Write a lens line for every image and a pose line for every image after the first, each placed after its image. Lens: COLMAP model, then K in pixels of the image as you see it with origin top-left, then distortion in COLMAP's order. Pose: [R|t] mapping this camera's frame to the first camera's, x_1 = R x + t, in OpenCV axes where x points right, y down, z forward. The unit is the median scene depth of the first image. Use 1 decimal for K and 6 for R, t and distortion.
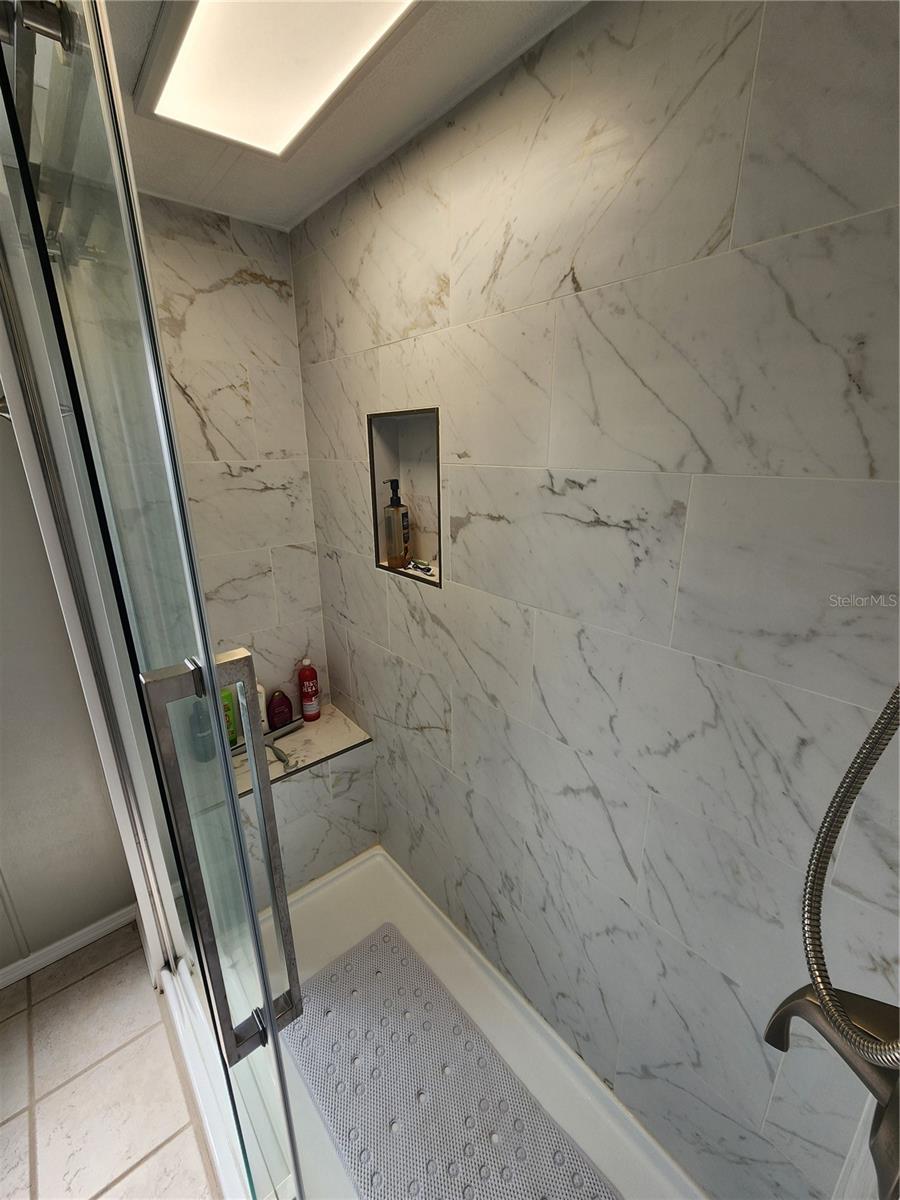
lens RADIAL K [[493.8, 0, 451.2], [0, 493.8, 603.6], [0, 0, 1]] dist [-0.000544, 0.000775]
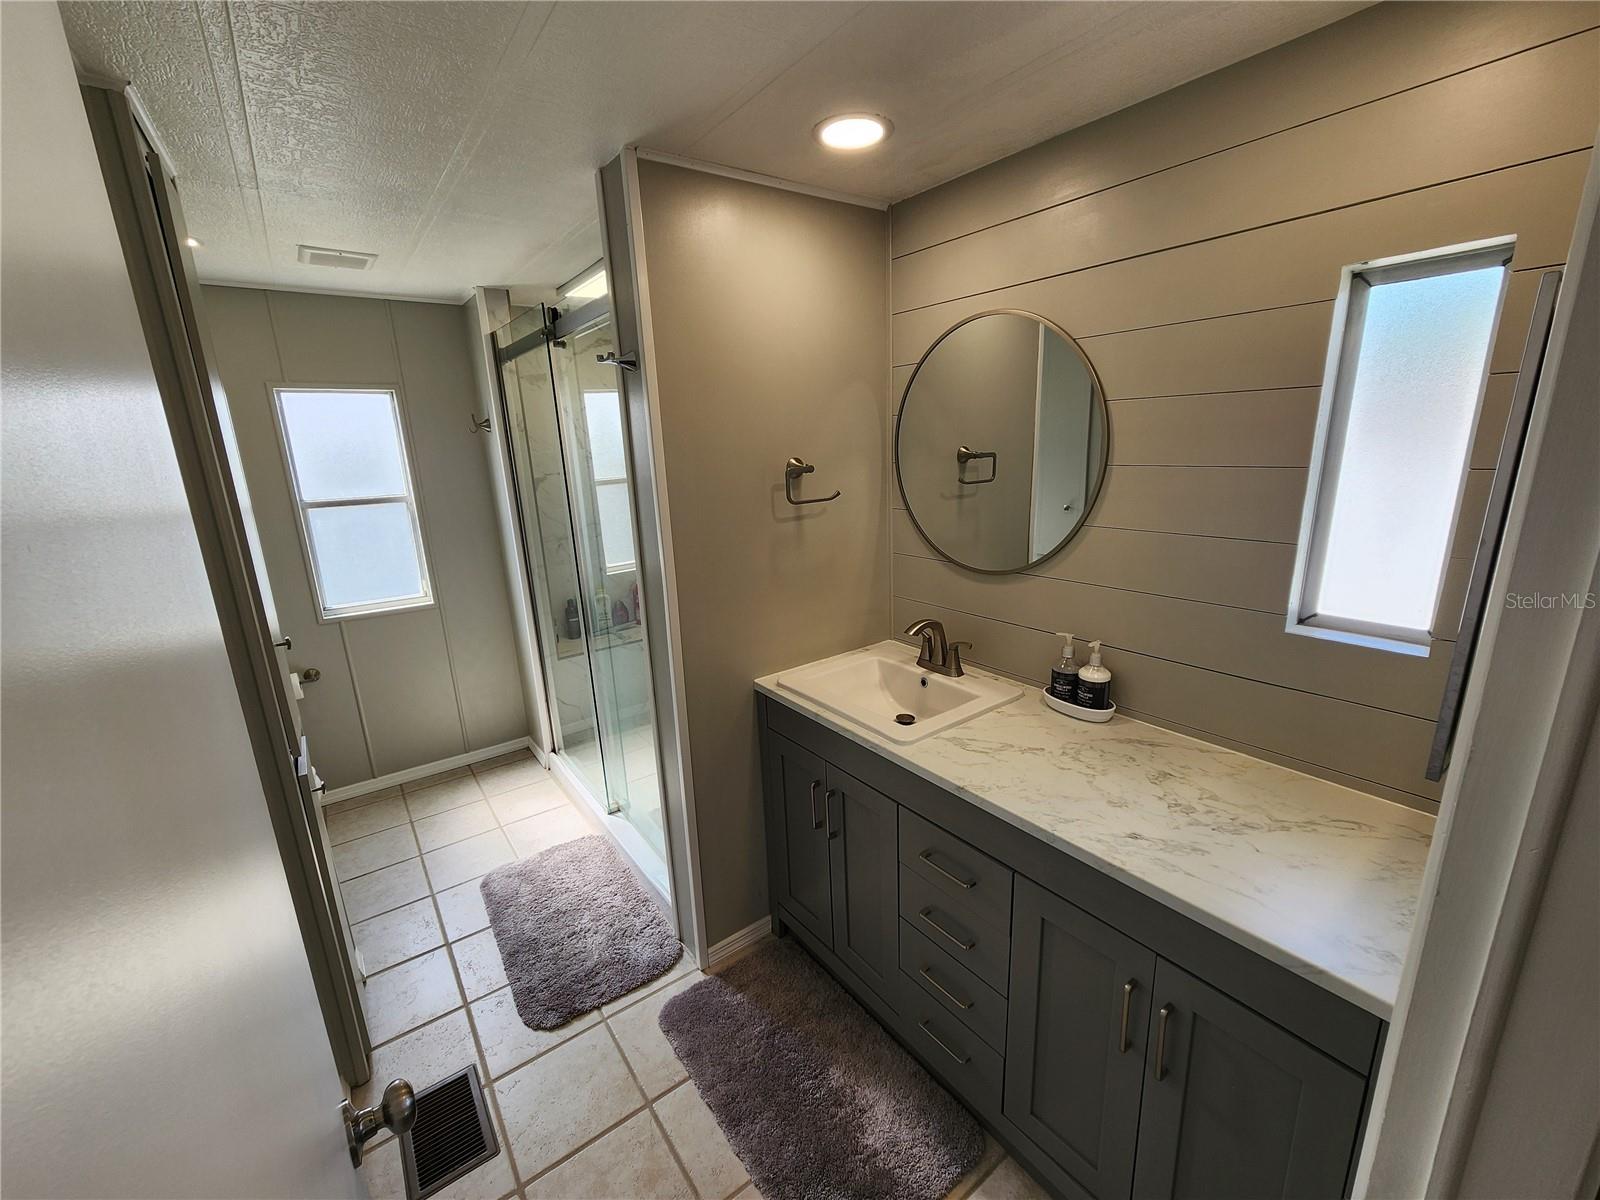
lens RADIAL K [[658.4, 0, 802.4], [0, 658.4, 600.2], [0, 0, 1]] dist [-0.000544, 0.000775]
pose [[0.996963, -0.017680, -0.075840, 0.456187], [0.013289, 0.998227, -0.058022, 0.385645], [0.076732, 0.056838, 0.995430, -1.220416]]
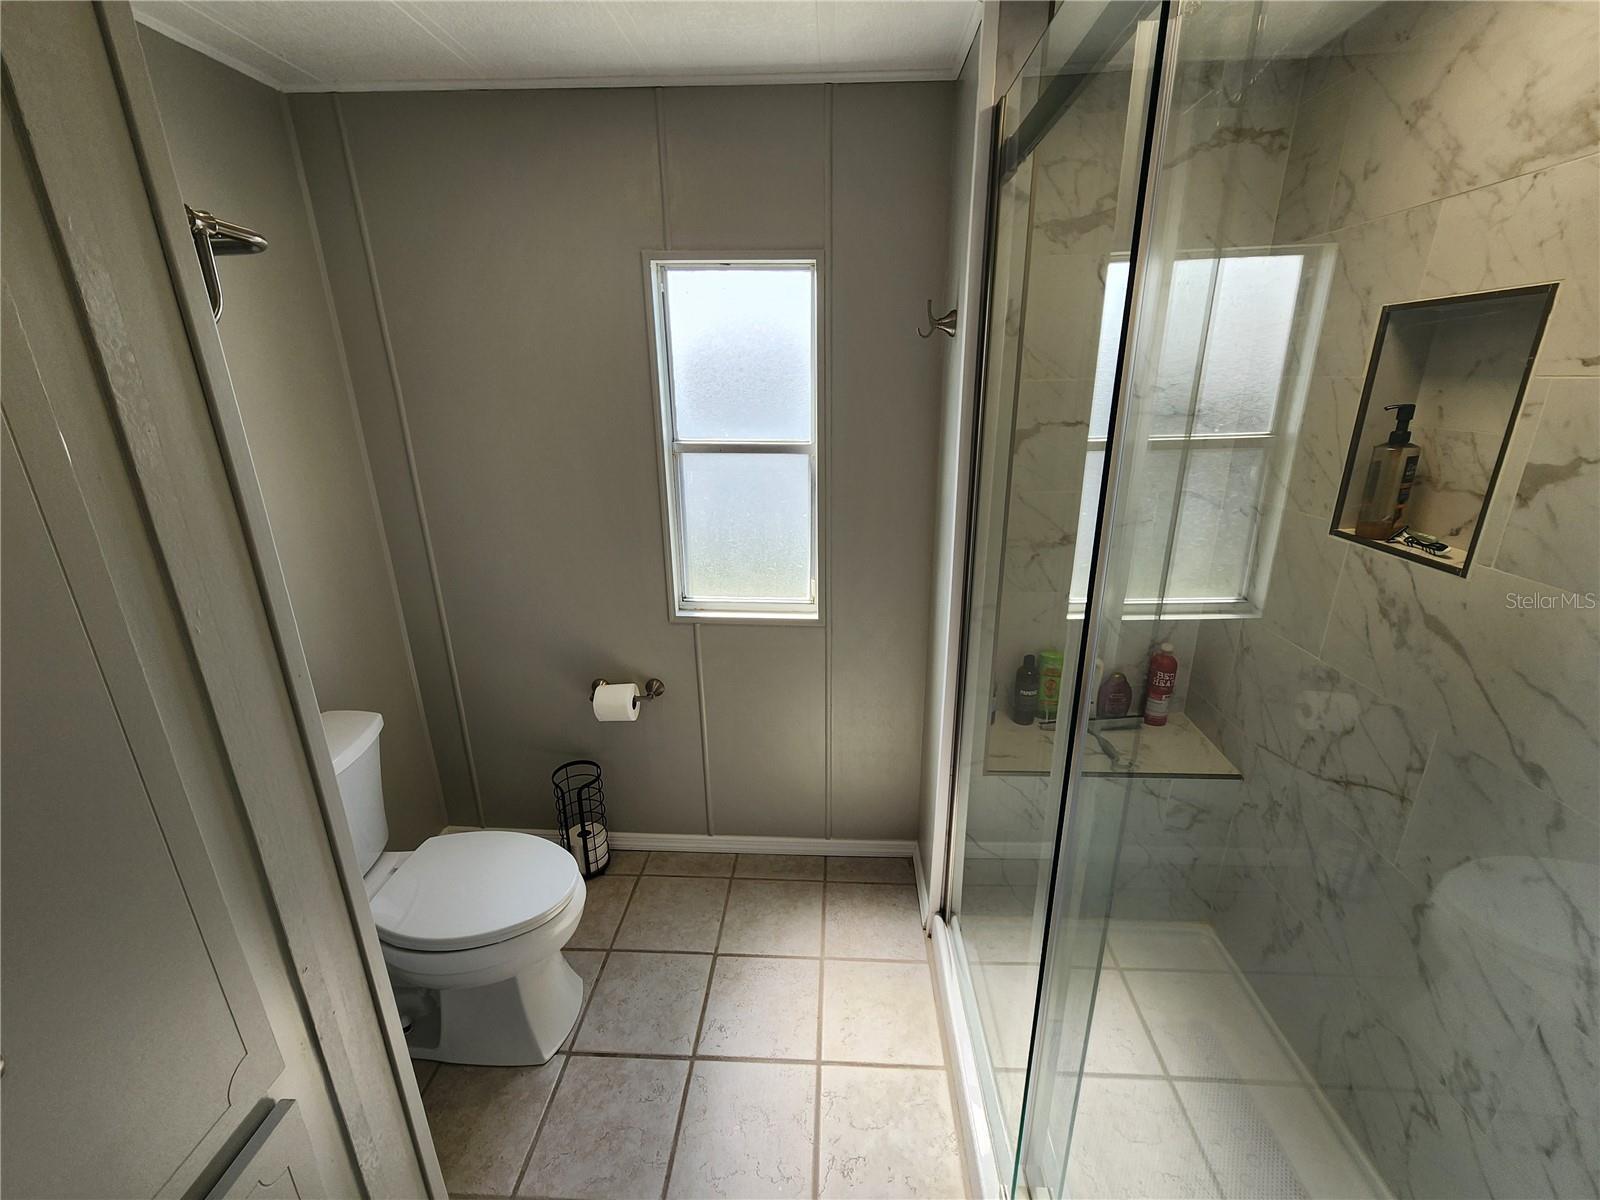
lens RADIAL K [[658.4, 0, 802.4], [0, 658.4, 600.2], [0, 0, 1]] dist [-0.000544, 0.000775]
pose [[0.727579, 0.214925, -0.651488, -0.076104], [-0.197905, 0.975041, 0.100645, 0.074741], [0.656858, 0.055705, 0.751954, -0.174876]]
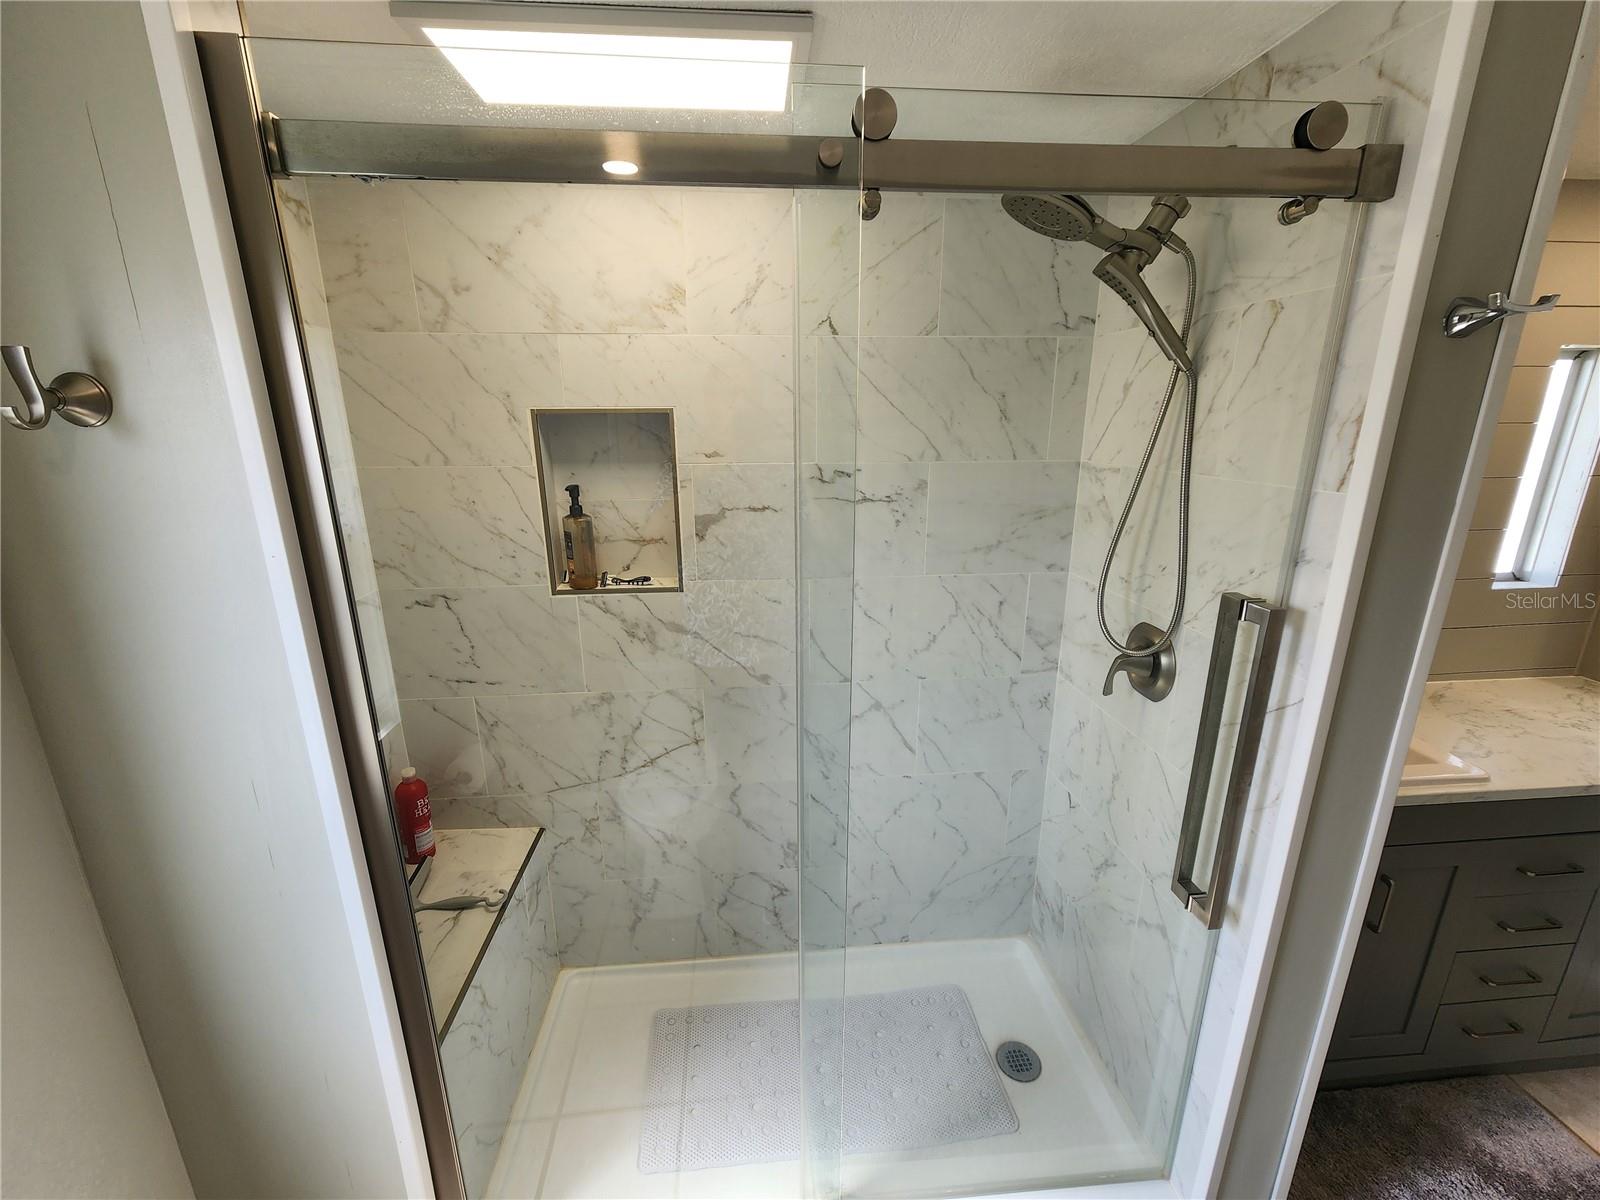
lens RADIAL K [[658.4, 0, 802.4], [0, 658.4, 600.2], [0, 0, 1]] dist [-0.000544, 0.000775]
pose [[0.581929, -0.216861, 0.783792, -0.830642], [0.249047, 0.965006, 0.082094, -0.057896], [-0.774167, 0.147428, 0.615574, 0.034594]]
